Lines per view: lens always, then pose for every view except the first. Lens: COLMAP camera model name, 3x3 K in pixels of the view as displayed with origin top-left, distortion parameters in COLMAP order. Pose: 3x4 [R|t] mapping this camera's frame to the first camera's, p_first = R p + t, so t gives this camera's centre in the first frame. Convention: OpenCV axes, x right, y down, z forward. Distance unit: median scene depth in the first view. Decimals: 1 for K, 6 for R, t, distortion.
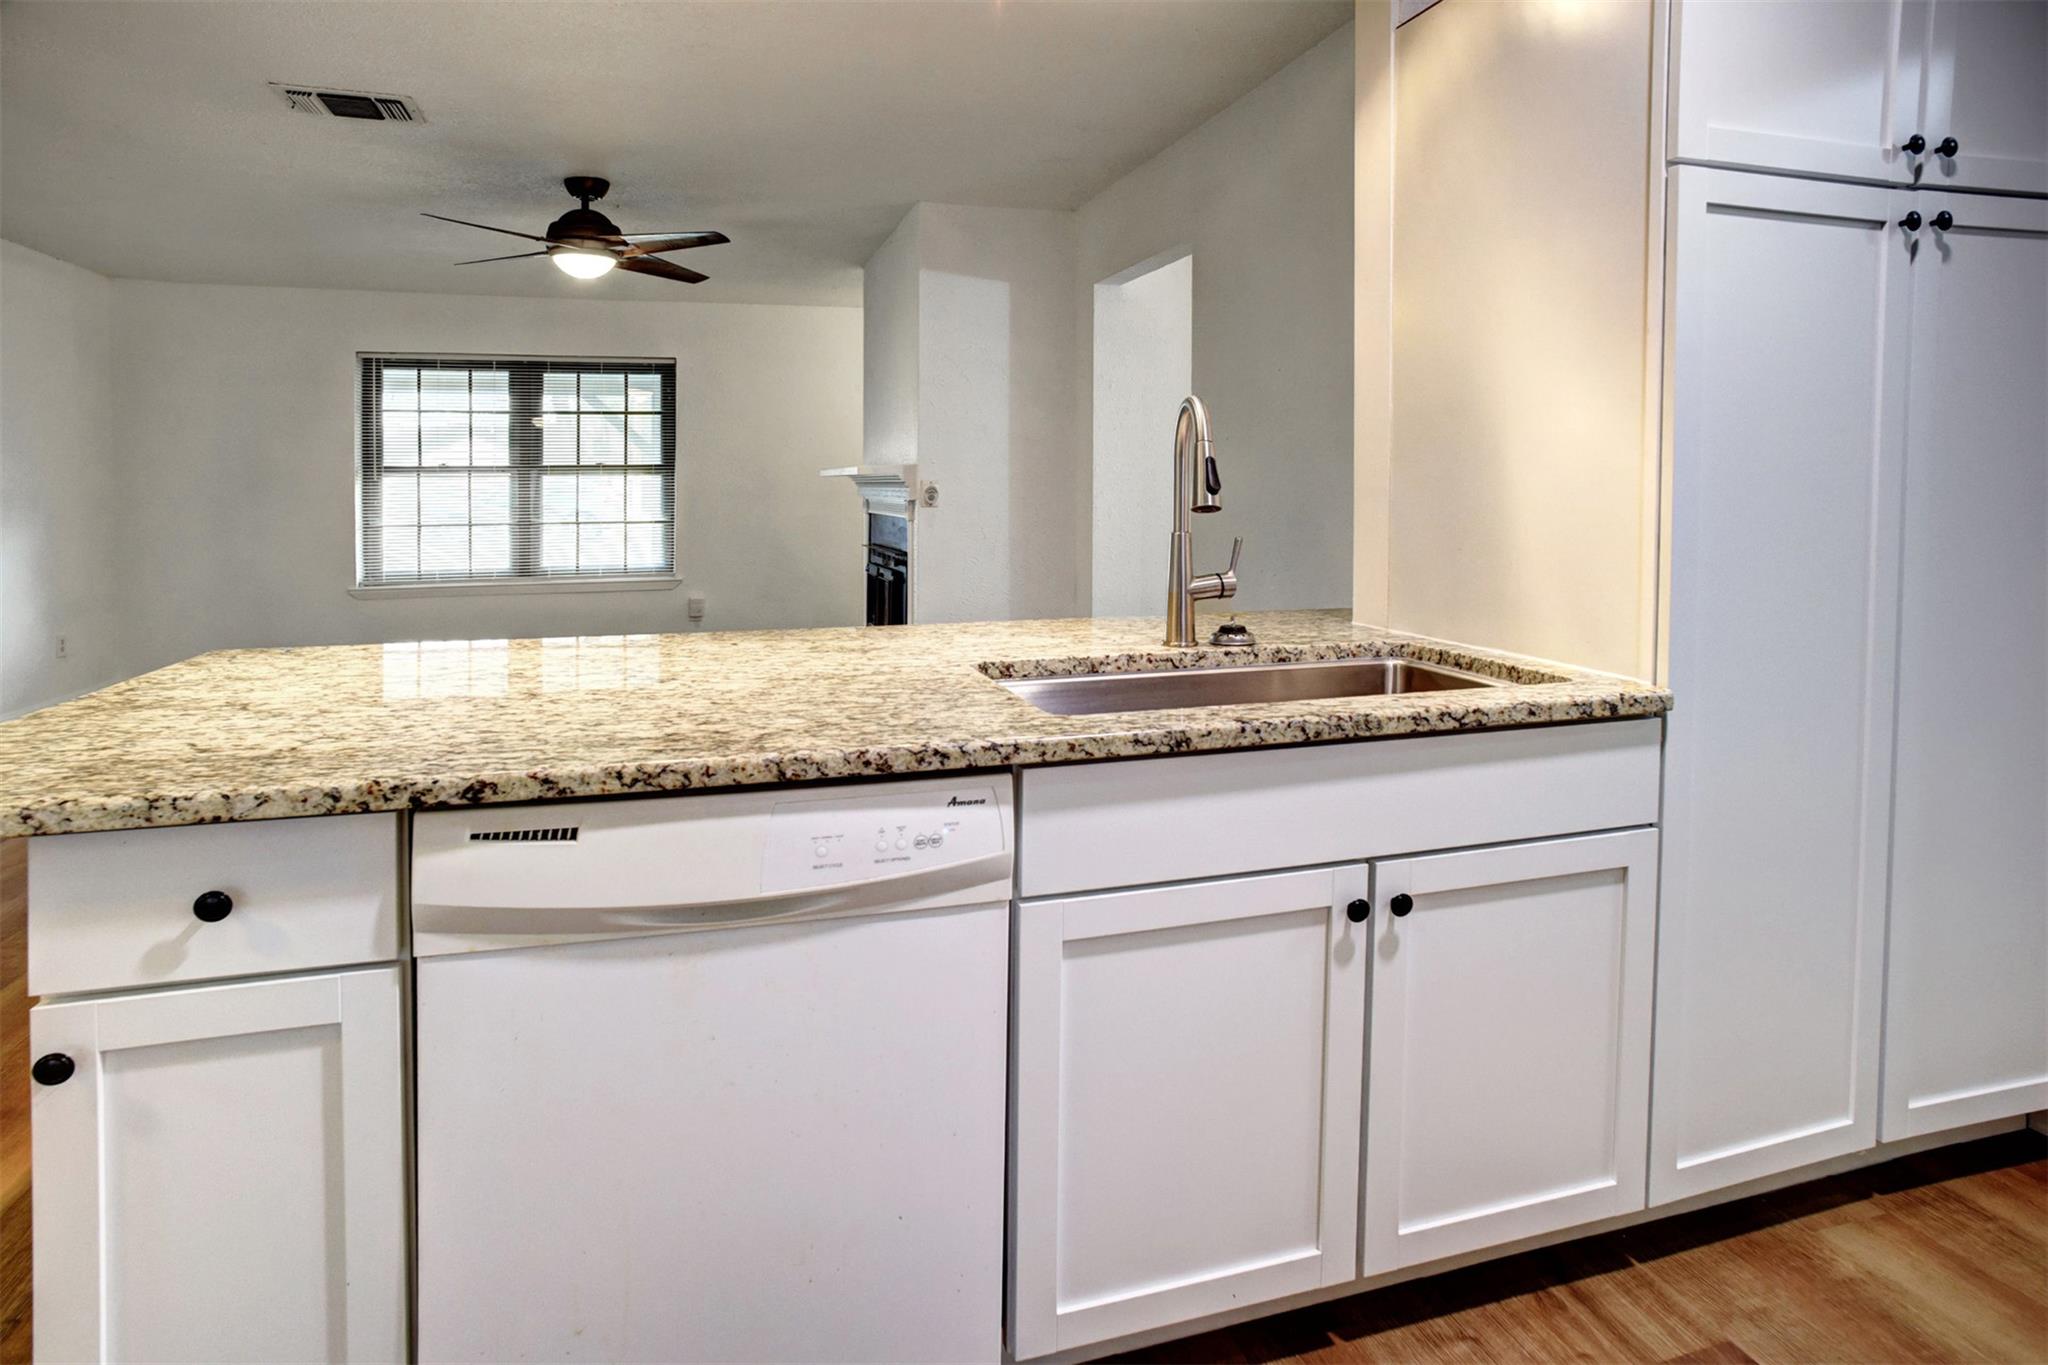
lens RADIAL K [[1063.1, 0, 1033.1], [0, 1063.1, 532.6], [0, 0, 1]] dist [-0.040573, 0.020236]
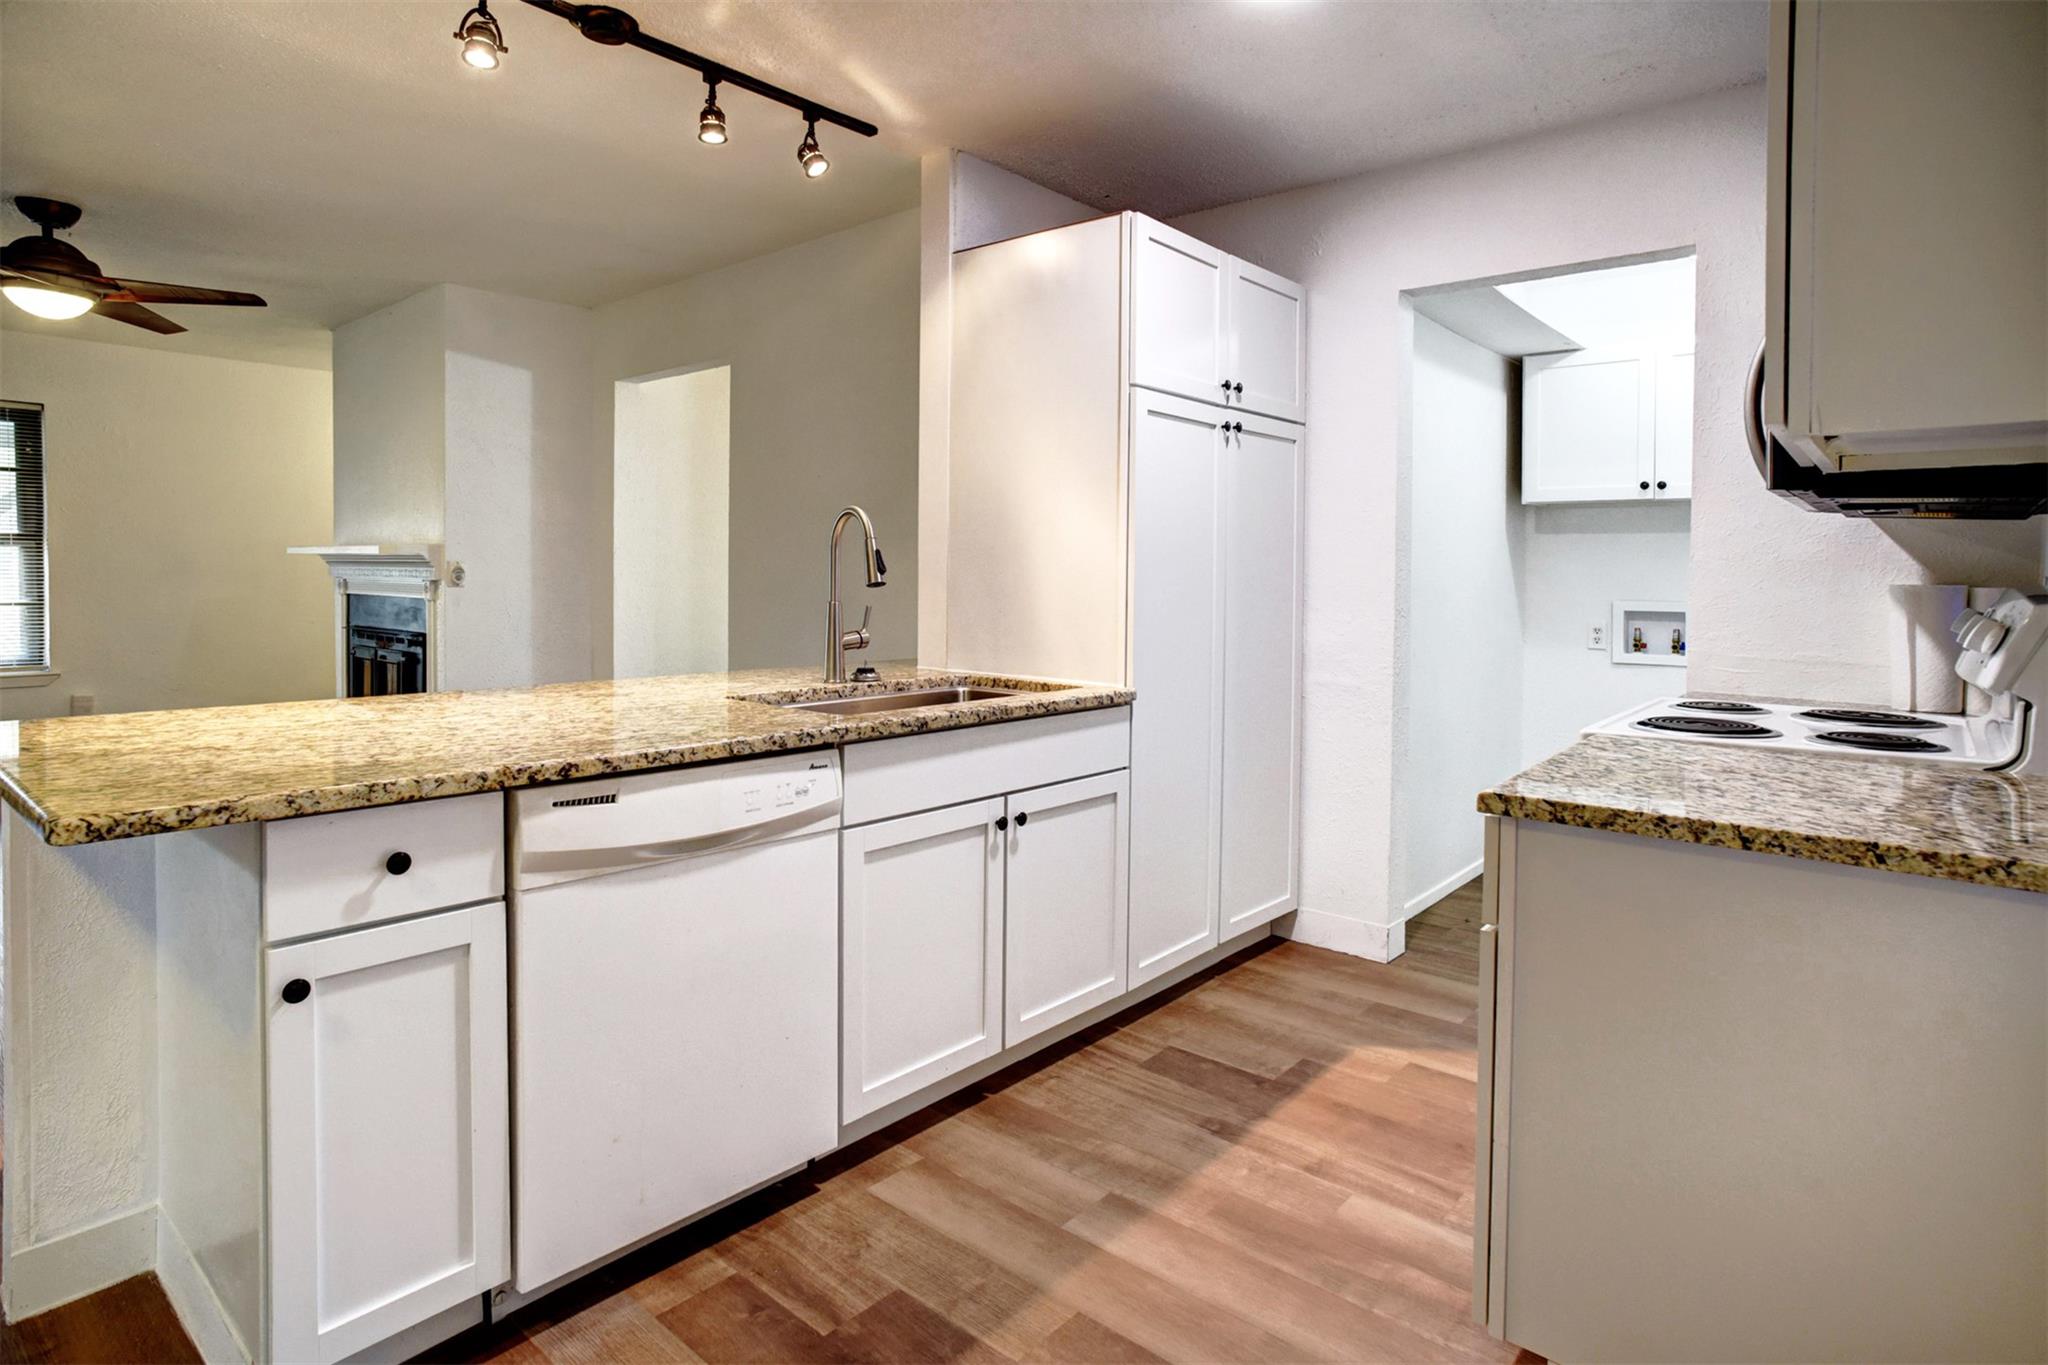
lens RADIAL K [[1103.5, 0, 1031.8], [0, 1103.5, 607.3], [0, 0, 1]] dist [-0.060215, 0.035592]
pose [[0.827258, -0.007820, 0.561768, -0.584577], [0.013400, 0.999893, -0.005815, 0.023999], [-0.561663, 0.012338, 0.827274, -0.438652]]
